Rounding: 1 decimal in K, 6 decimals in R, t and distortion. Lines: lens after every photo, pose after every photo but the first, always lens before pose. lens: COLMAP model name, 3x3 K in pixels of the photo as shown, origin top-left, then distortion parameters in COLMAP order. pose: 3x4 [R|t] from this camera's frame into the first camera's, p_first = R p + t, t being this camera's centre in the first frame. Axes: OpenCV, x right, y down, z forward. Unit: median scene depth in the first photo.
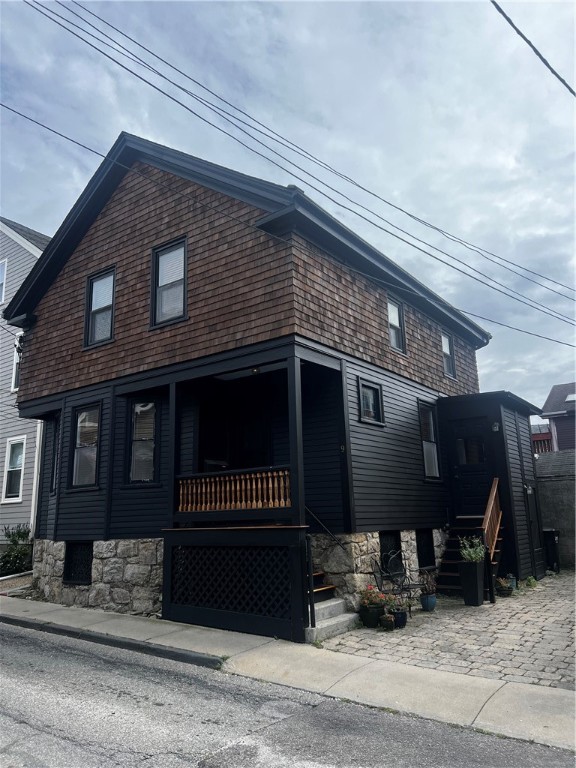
lens RADIAL K [[576.3, 0, 287.7], [0, 576.3, 381.8], [0, 0, 1]] dist [0.005291, 0.000372]
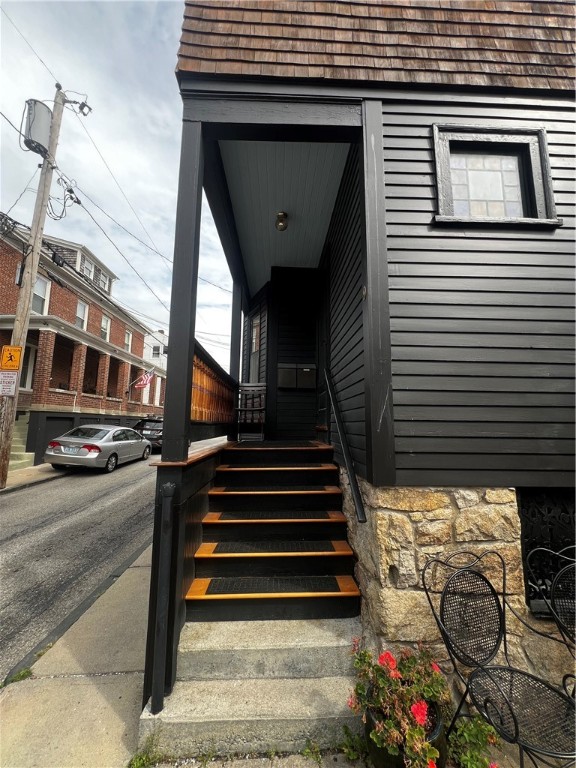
lens RADIAL K [[306.1, 0, 287.5], [0, 306.1, 385.0], [0, 0, 1]] dist [-0.010113, -0.000091]
pose [[0.618017, -0.062942, -0.783641, 0.232106], [0.150258, 0.987871, 0.039155, 0.165185], [0.771672, -0.141947, 0.619979, 0.785871]]
